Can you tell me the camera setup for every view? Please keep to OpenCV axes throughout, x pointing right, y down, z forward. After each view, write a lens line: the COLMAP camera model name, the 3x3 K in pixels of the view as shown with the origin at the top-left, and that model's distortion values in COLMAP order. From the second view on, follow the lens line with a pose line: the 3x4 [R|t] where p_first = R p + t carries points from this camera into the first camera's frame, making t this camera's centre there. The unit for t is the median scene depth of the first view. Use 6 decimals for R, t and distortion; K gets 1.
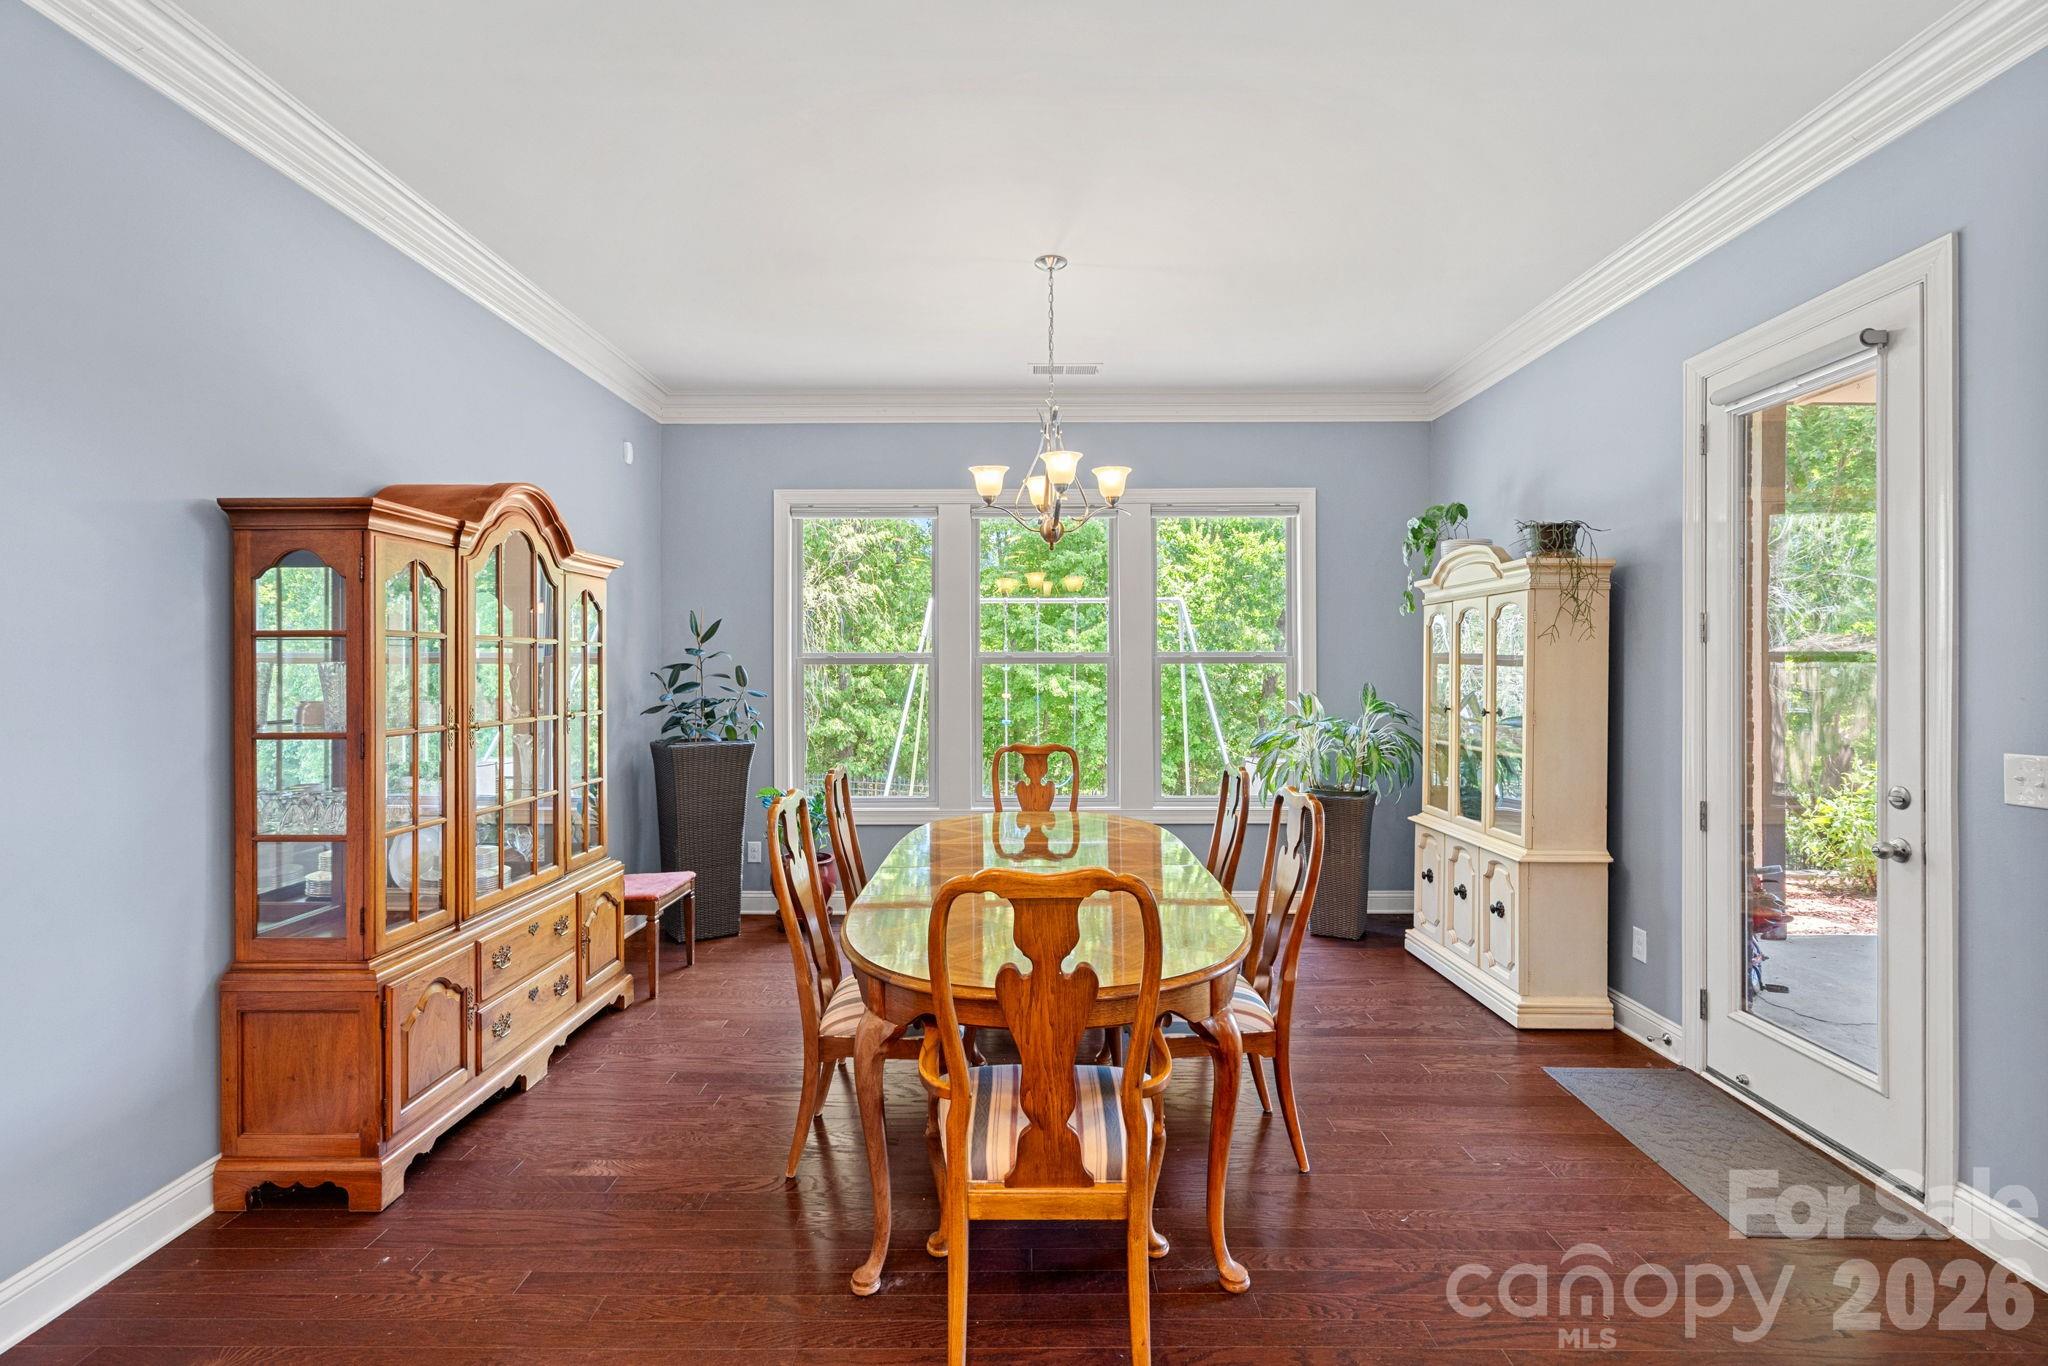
lens RADIAL K [[931.8, 0, 1027.3], [0, 931.8, 671.0], [0, 0, 1]] dist [-0.001868, 0.000900]
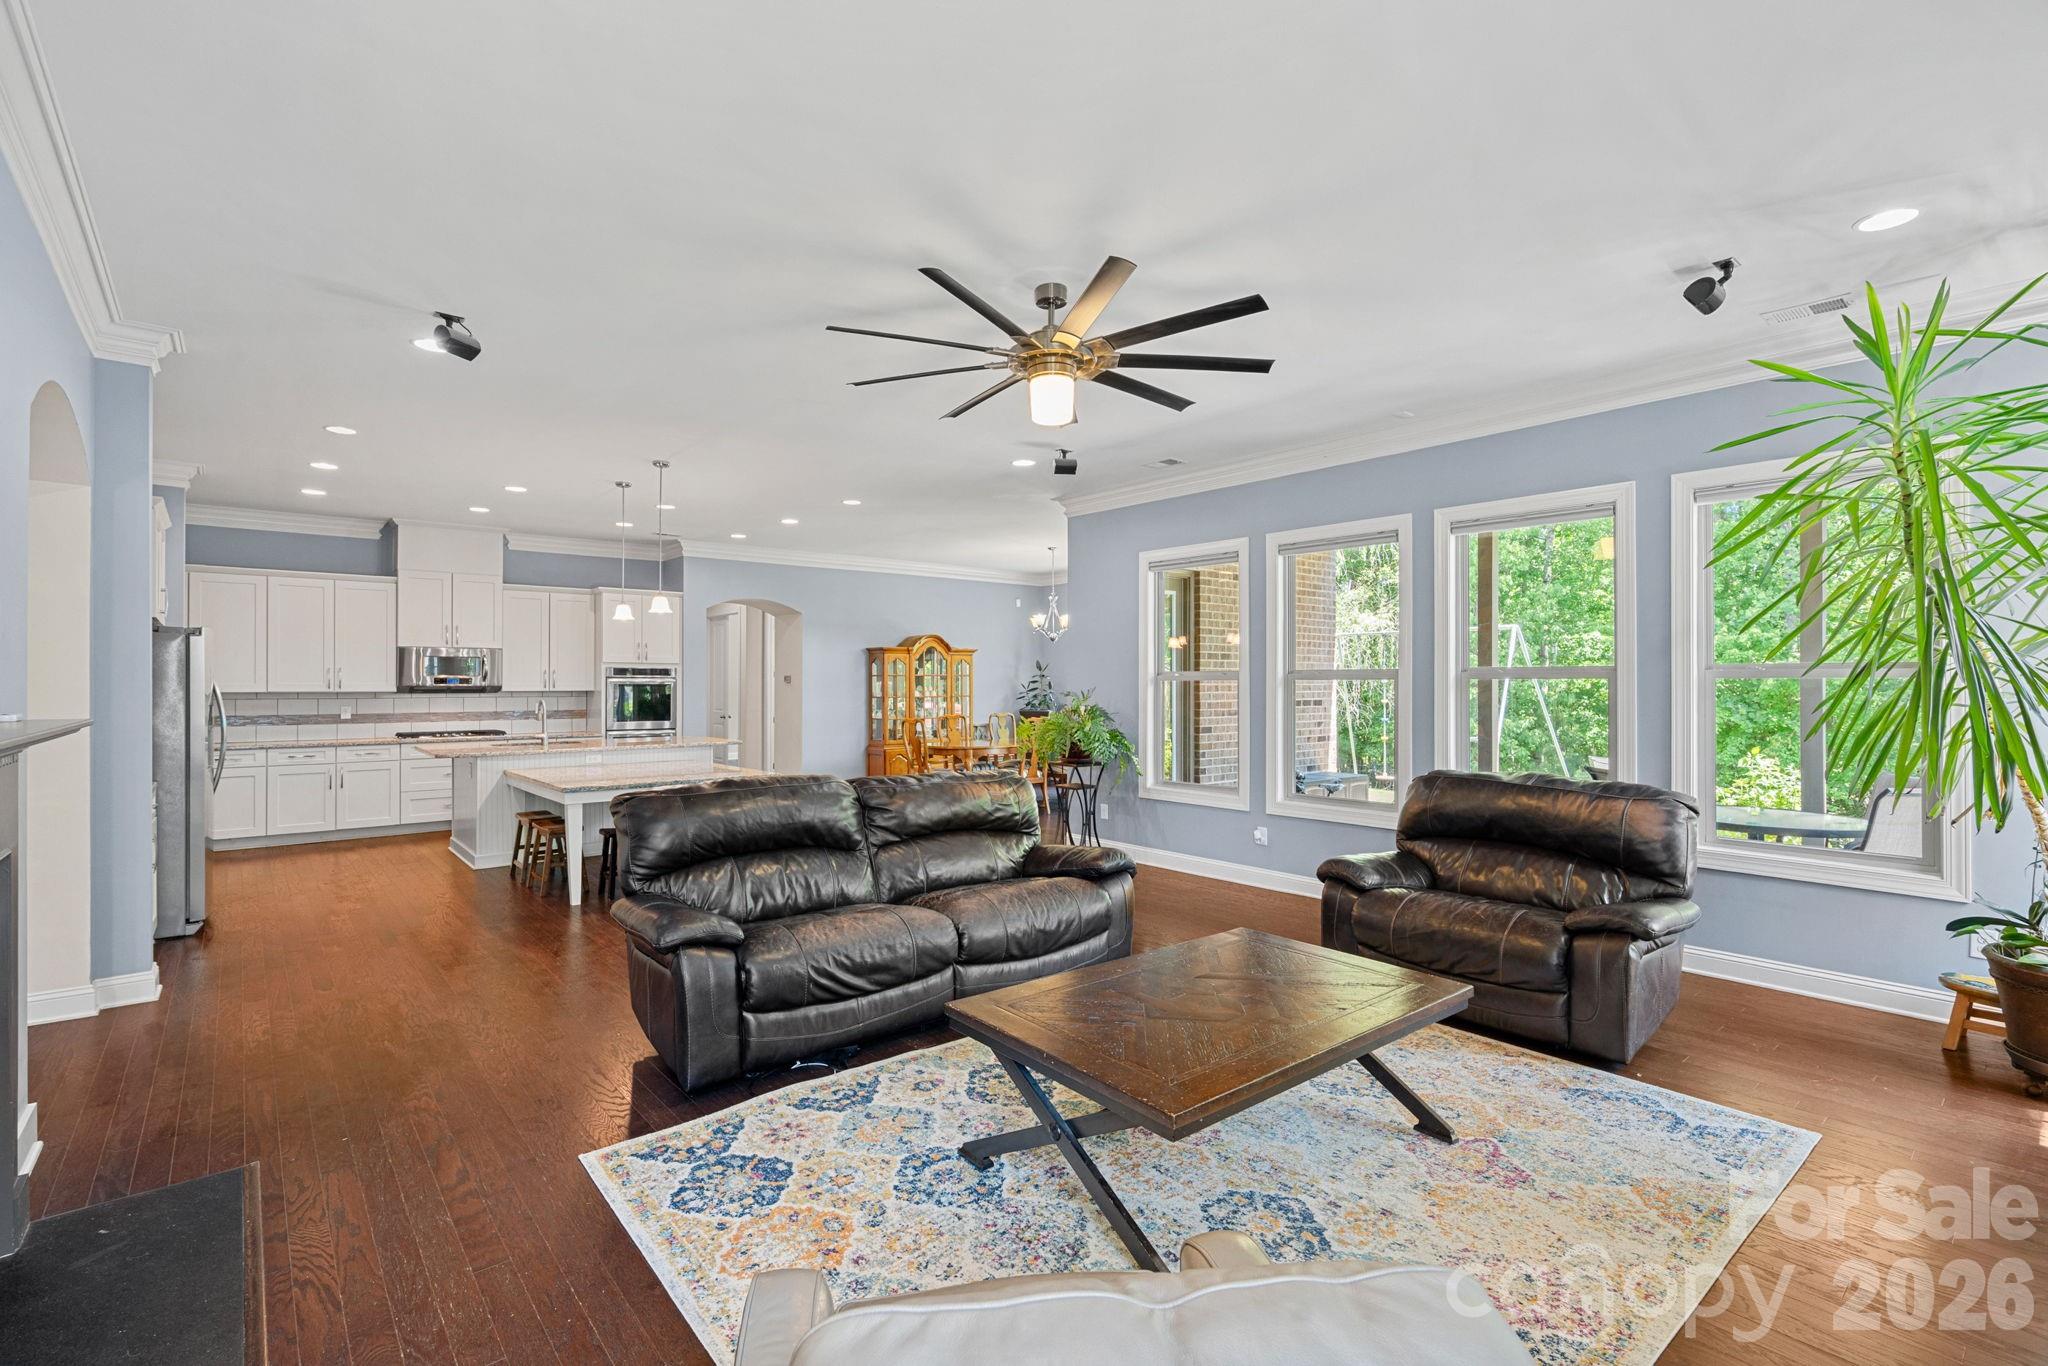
lens RADIAL K [[934.5, 0, 1024.0], [0, 934.5, 683.0], [0, 0, 1]] dist [0.010985, 0.000420]
pose [[0.642836, 0.000660, -0.766004, 2.342181], [-0.002498, 0.999996, -0.001235, 0.002604], [0.766000, 0.002707, 0.642835, -1.039701]]
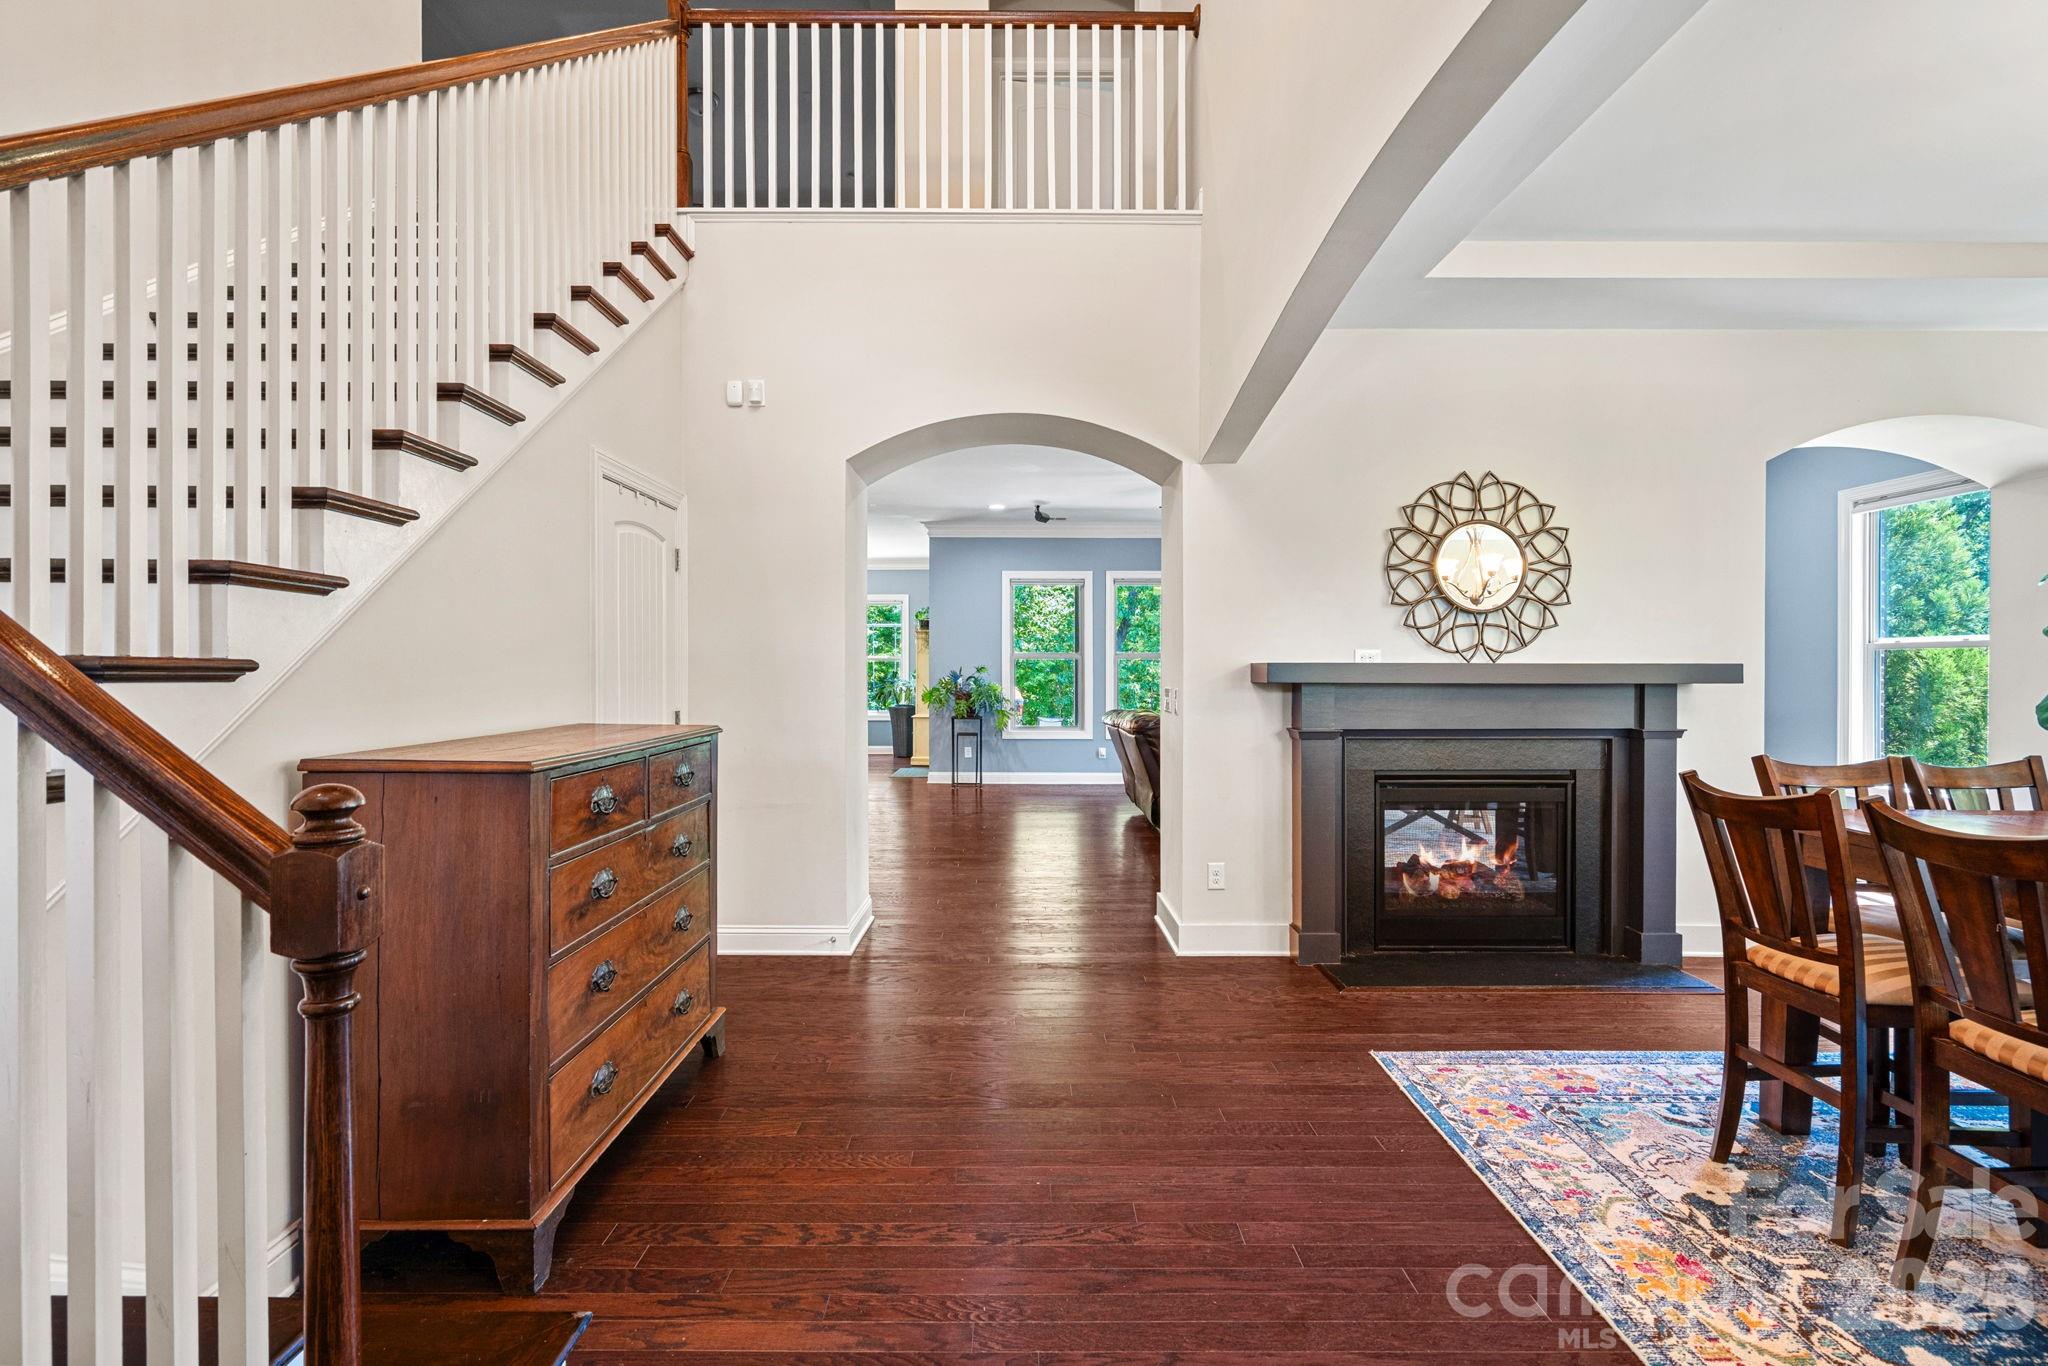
lens RADIAL K [[942.8, 0, 1016.2], [0, 942.8, 672.7], [0, 0, 1]] dist [0.003367, 0.000114]
pose [[0.999982, 0.000778, -0.005977, 0.966018], [-0.000786, 0.999999, -0.001281, 0.043752], [0.005976, 0.001285, 0.999981, -2.572702]]
